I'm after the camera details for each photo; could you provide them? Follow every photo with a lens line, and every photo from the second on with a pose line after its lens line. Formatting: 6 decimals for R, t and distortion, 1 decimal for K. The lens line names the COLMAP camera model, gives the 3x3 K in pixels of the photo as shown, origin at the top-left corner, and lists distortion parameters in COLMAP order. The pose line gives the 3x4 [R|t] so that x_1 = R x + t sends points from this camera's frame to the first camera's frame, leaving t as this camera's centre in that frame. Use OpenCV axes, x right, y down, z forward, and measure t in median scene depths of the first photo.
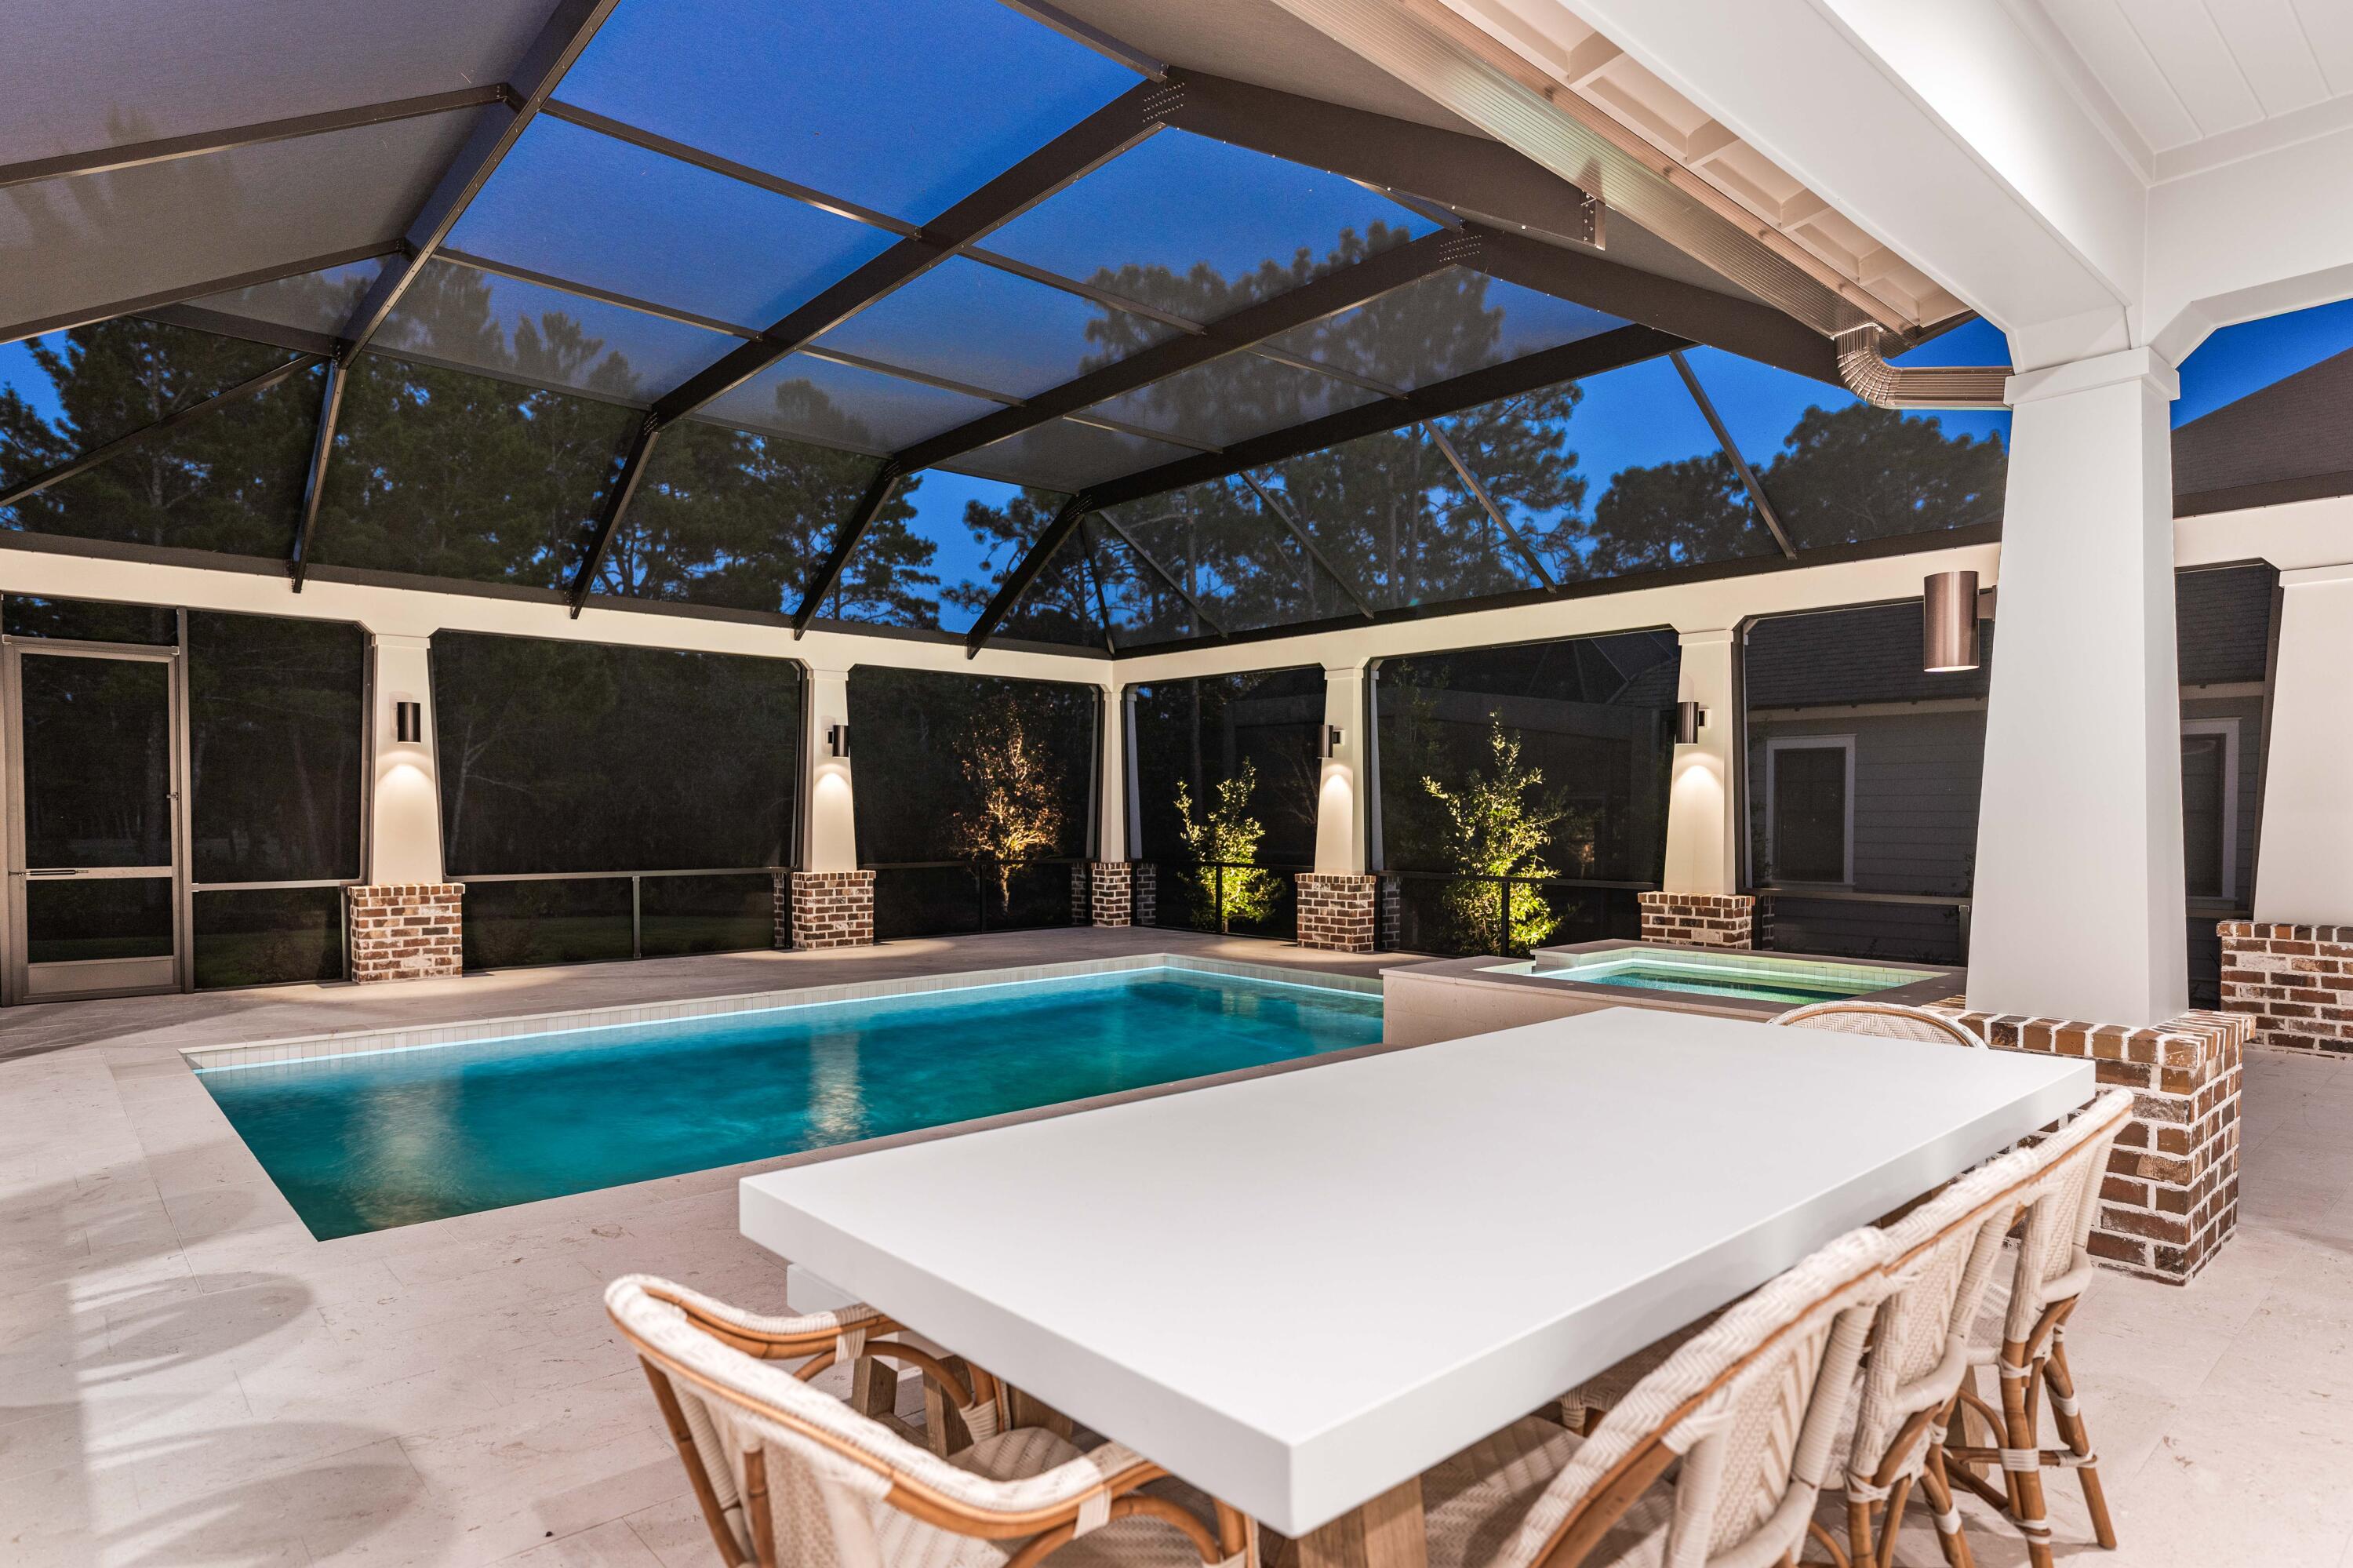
lens RADIAL K [[1294.9, 0, 1203.4], [0, 1294.9, 835.1], [0, 0, 1]] dist [-0.000244, 0.001163]
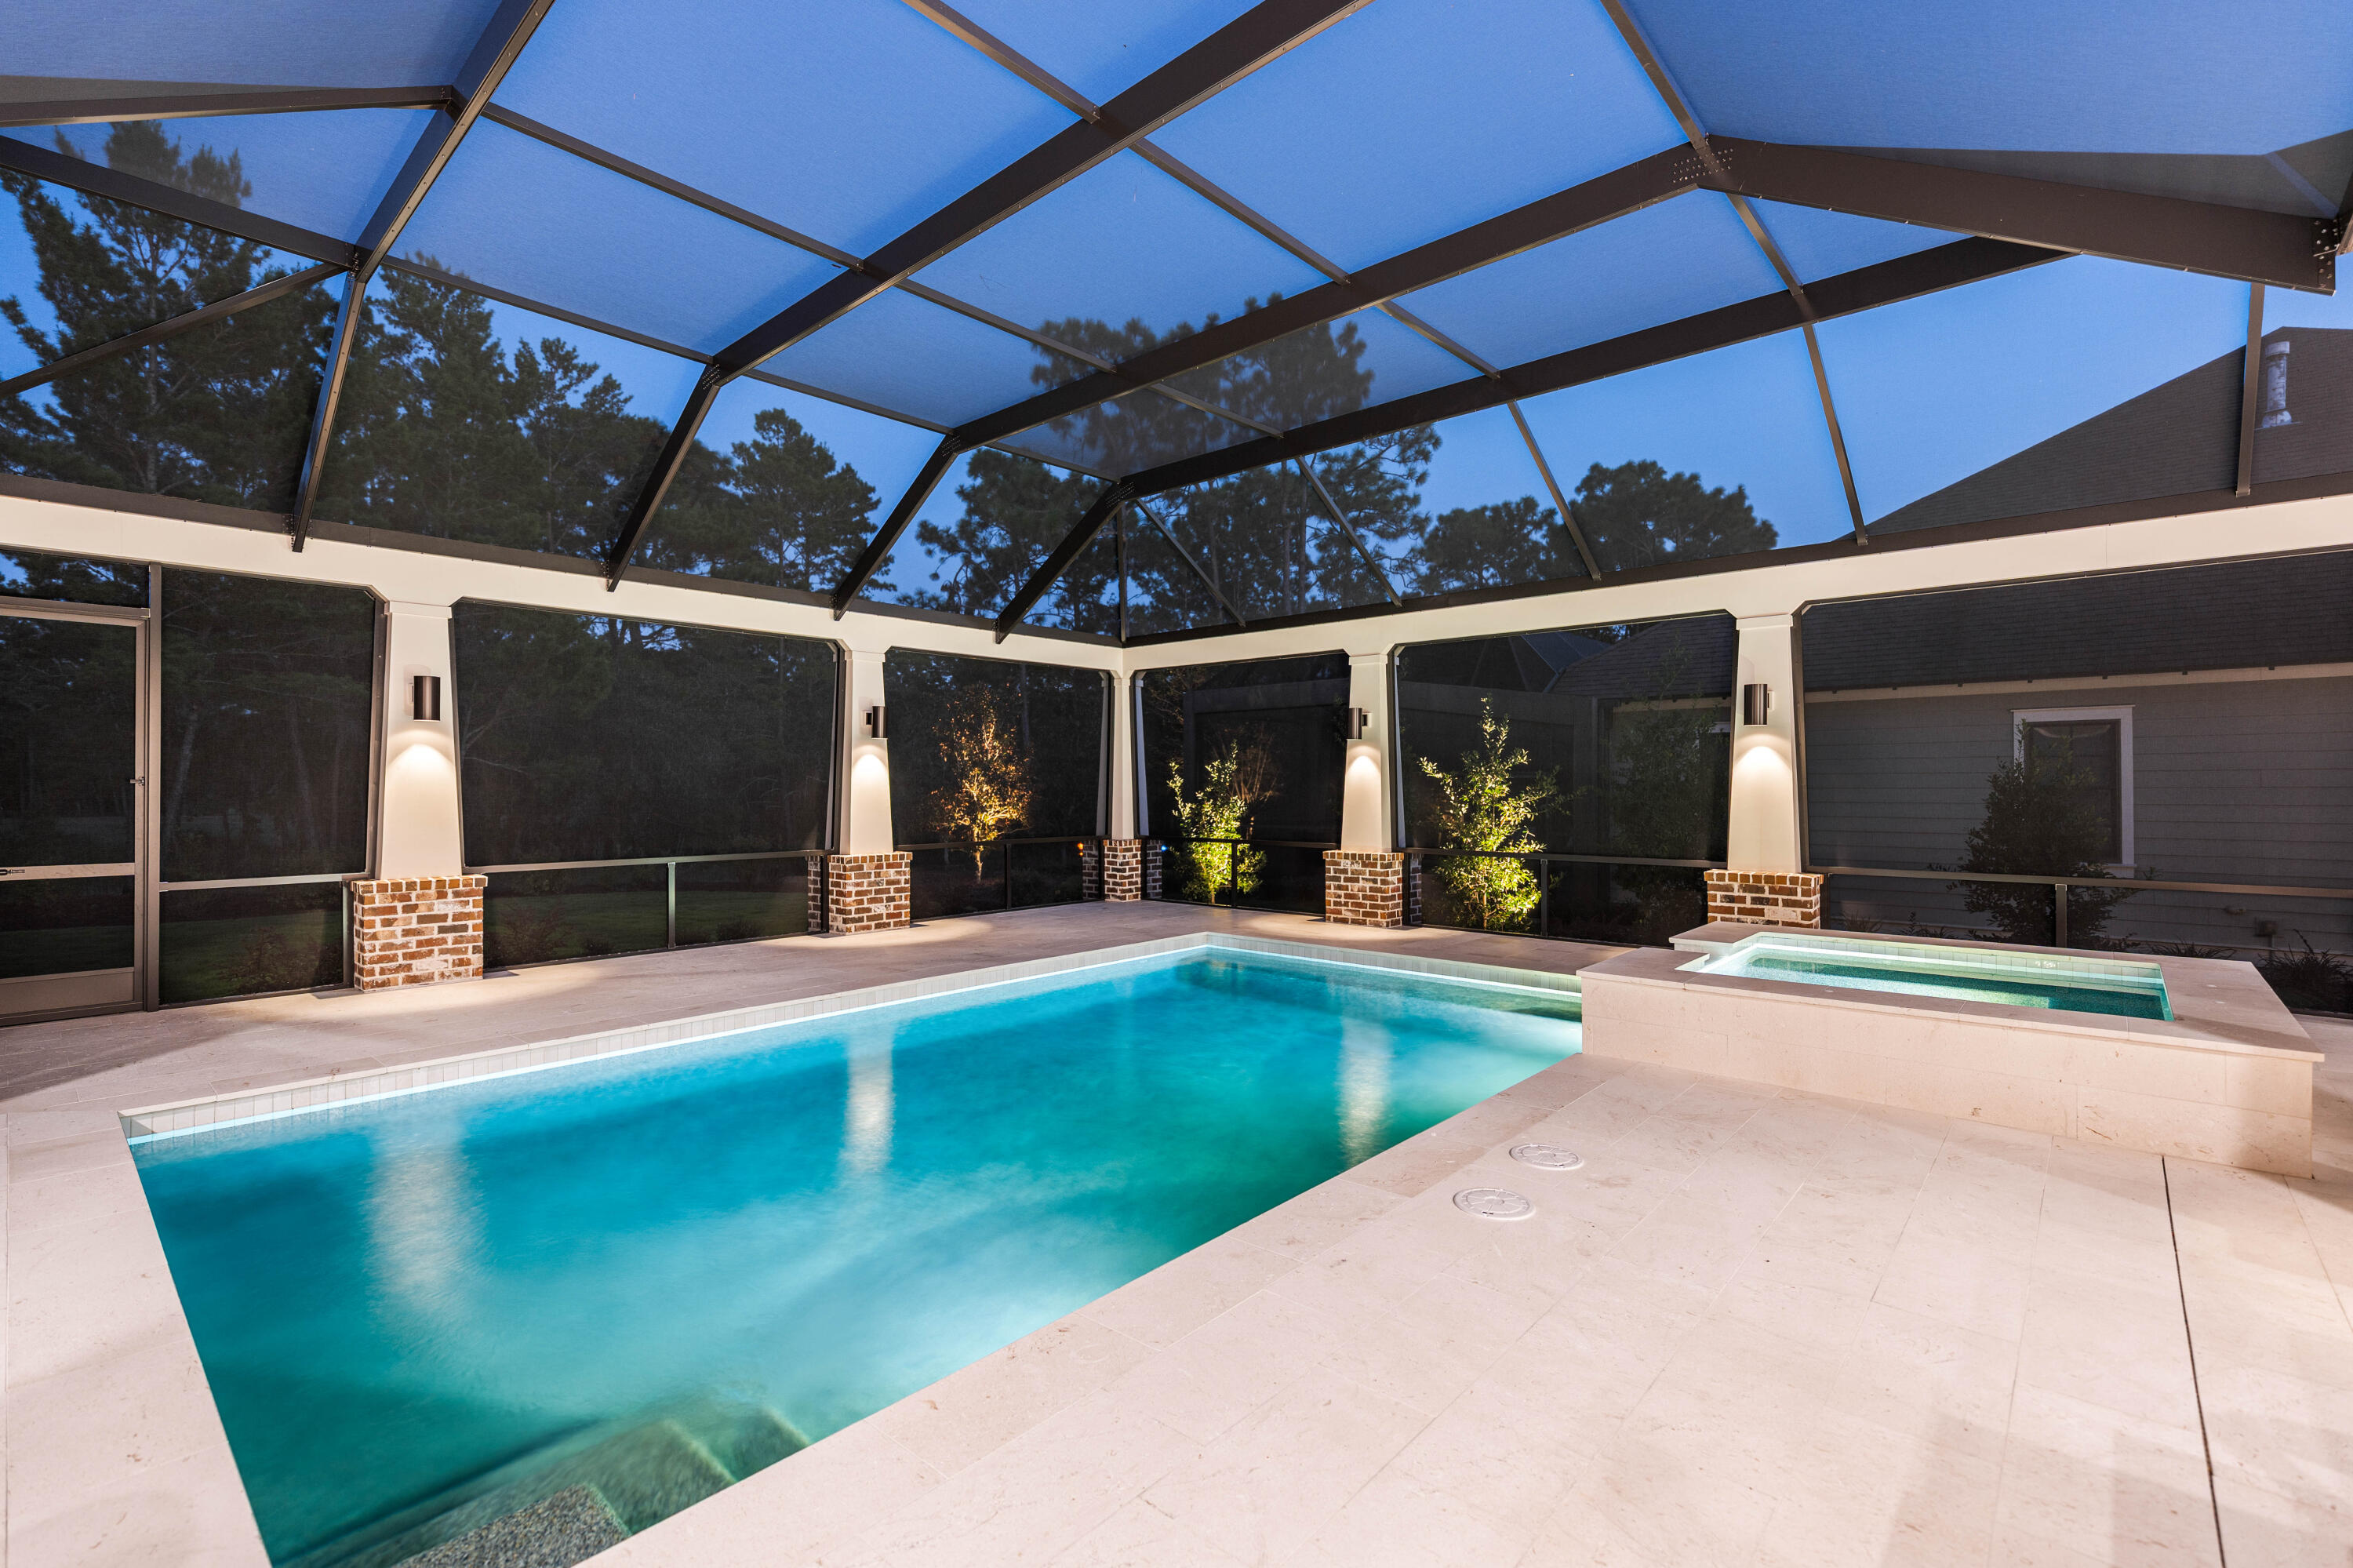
lens RADIAL K [[1040.9, 0, 1174.3], [0, 1040.9, 773.9], [0, 0, 1]] dist [-0.001009, -0.000218]
pose [[0.995737, -0.002119, 0.092219, -0.112769], [0.004891, 0.999543, -0.029847, -0.007032], [-0.092113, 0.030170, 0.995291, 0.161924]]
